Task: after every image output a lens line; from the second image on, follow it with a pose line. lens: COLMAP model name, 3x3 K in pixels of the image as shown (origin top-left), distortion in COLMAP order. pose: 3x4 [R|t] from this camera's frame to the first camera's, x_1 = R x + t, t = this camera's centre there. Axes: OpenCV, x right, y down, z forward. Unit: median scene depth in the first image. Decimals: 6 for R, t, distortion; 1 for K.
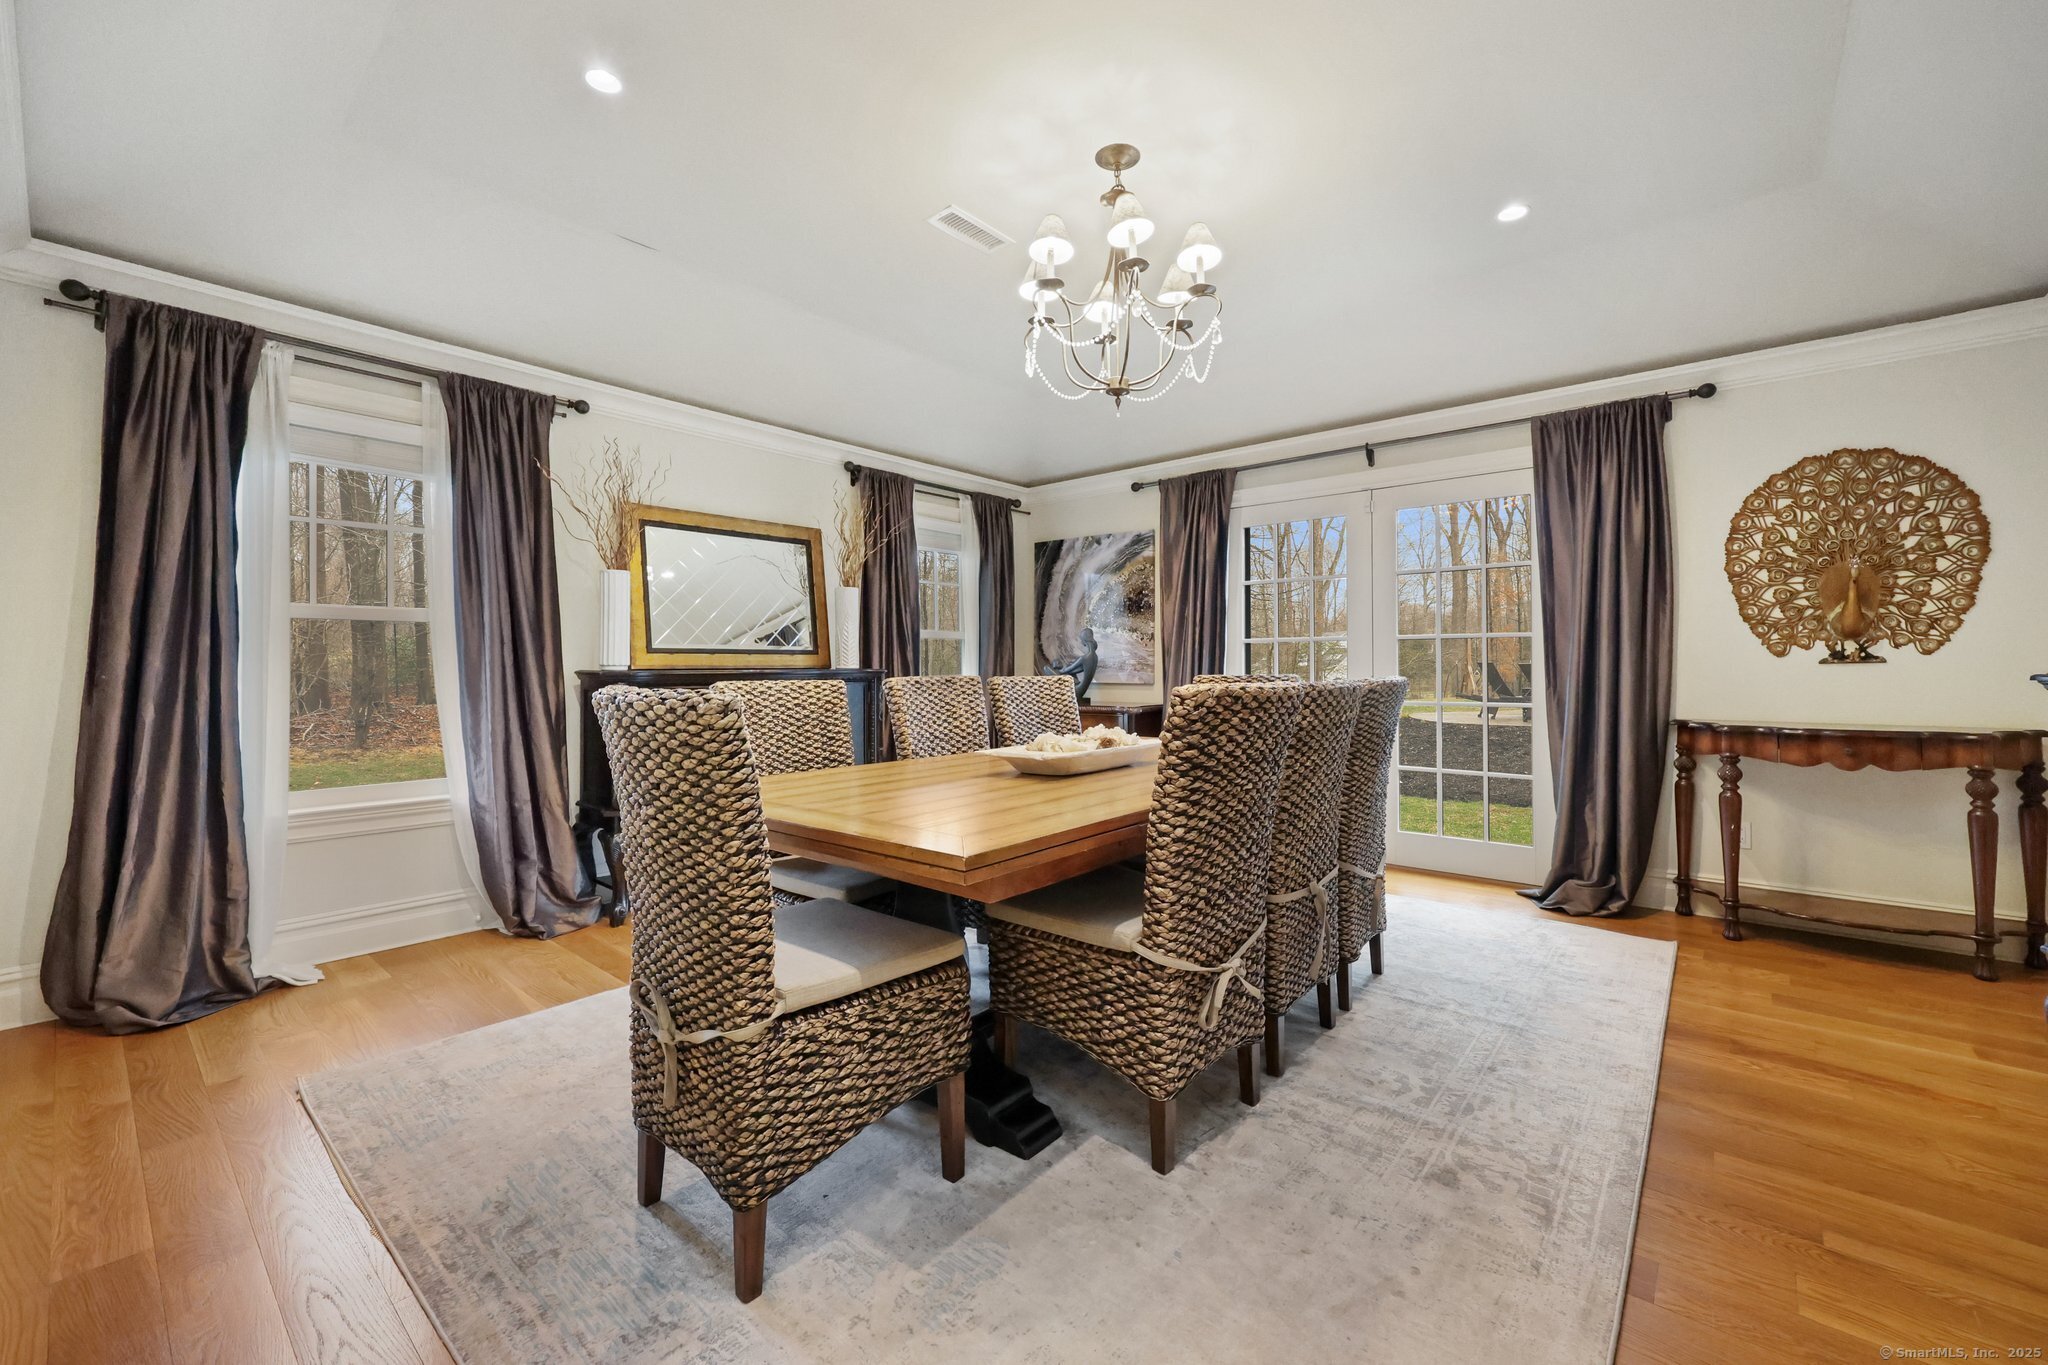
lens RADIAL K [[827.7, 0, 1027.1], [0, 827.7, 680.1], [0, 0, 1]] dist [-0.000600, -0.000088]
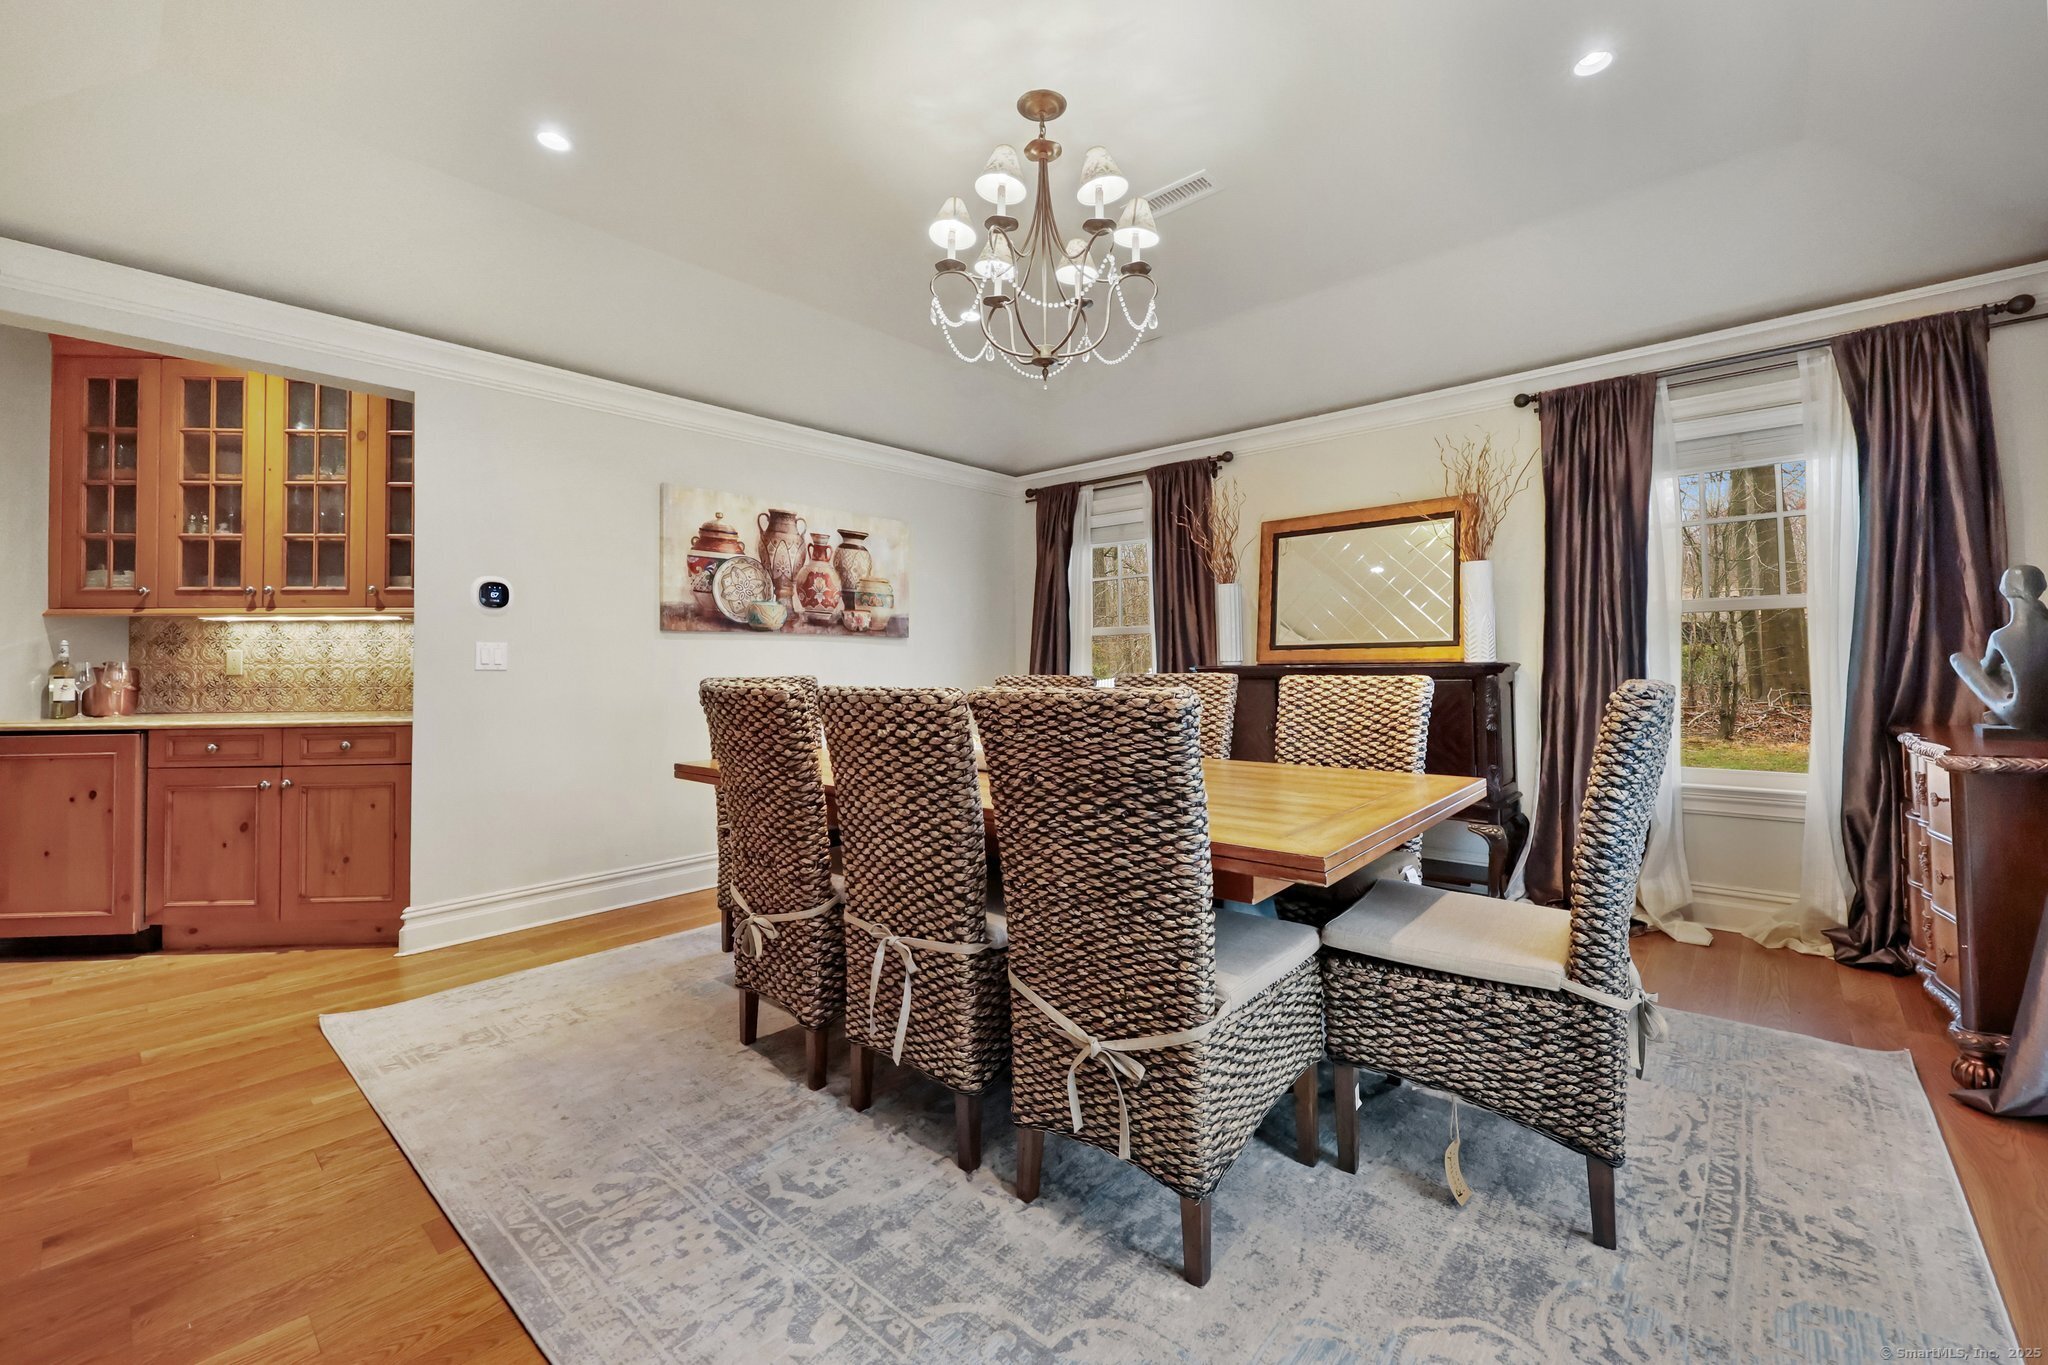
lens RADIAL K [[827.7, 0, 1029.8], [0, 827.7, 670.5], [0, 0, 1]] dist [-0.000600, -0.000088]
pose [[-0.012359, 0.009249, -0.999881, 0.748448], [-0.008013, 0.999924, 0.009348, -0.013559], [0.999892, 0.008127, -0.012284, 0.729722]]
